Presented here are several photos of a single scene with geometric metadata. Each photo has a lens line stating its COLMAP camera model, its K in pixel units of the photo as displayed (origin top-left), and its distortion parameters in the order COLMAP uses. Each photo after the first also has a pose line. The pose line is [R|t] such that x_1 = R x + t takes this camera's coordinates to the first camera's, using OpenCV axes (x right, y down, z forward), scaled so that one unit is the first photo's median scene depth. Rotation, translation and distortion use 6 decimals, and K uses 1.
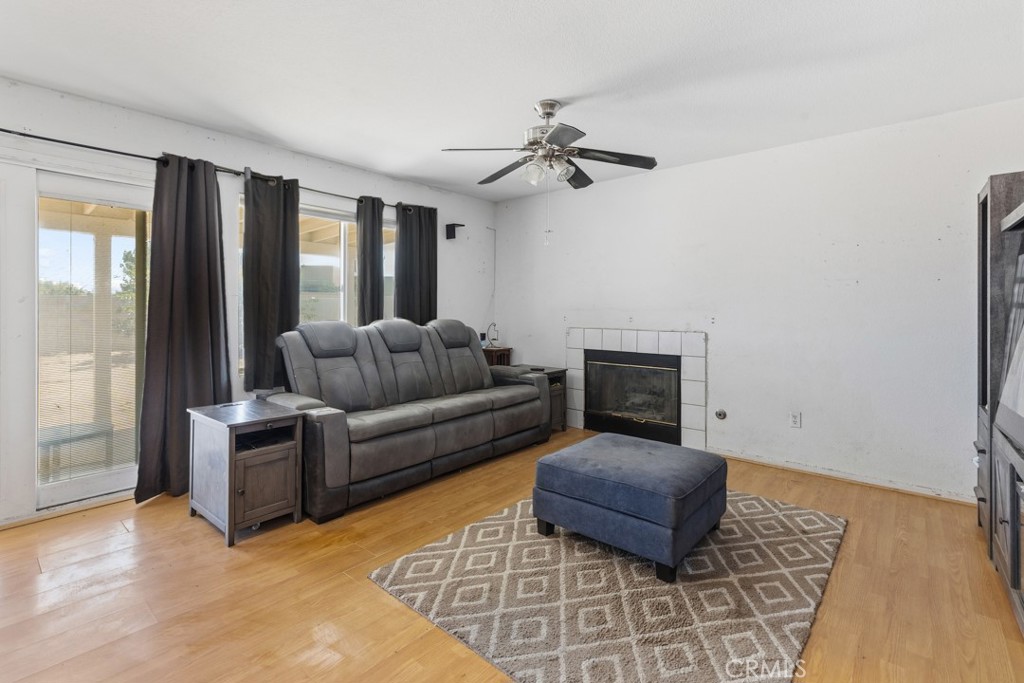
lens RADIAL K [[470.6, 0, 503.6], [0, 470.6, 312.4], [0, 0, 1]] dist [0.001777, 0.000434]
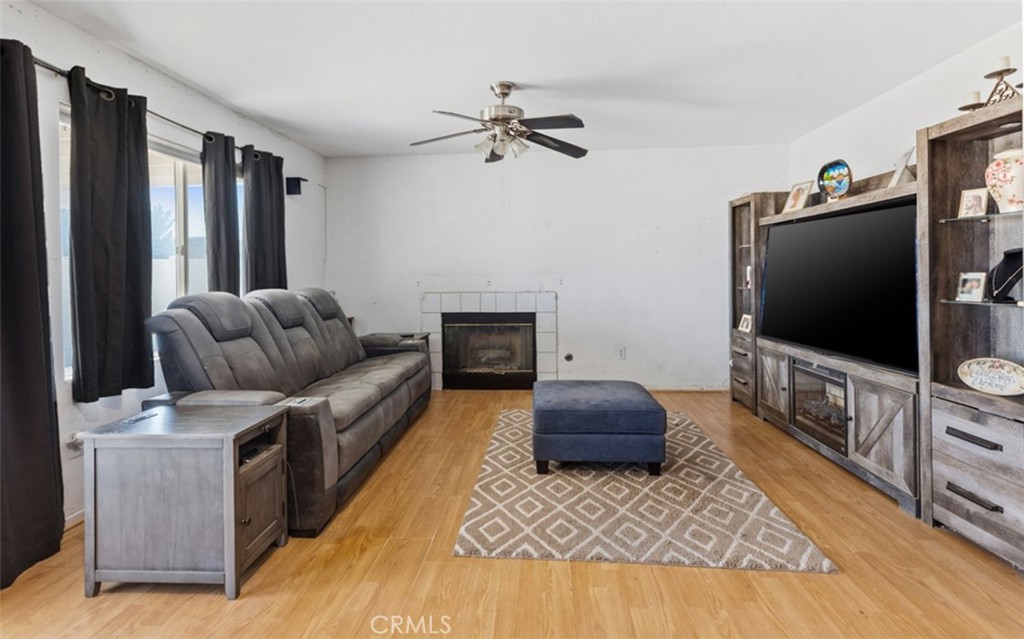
lens RADIAL K [[479.7, 0, 504.4], [0, 479.7, 275.8], [0, 0, 1]] dist [0.003189, -0.000341]
pose [[0.800704, -0.014290, 0.598890, -0.590423], [0.017867, 0.999840, -0.000031, -0.001388], [-0.598794, 0.010725, 0.800831, 0.119328]]
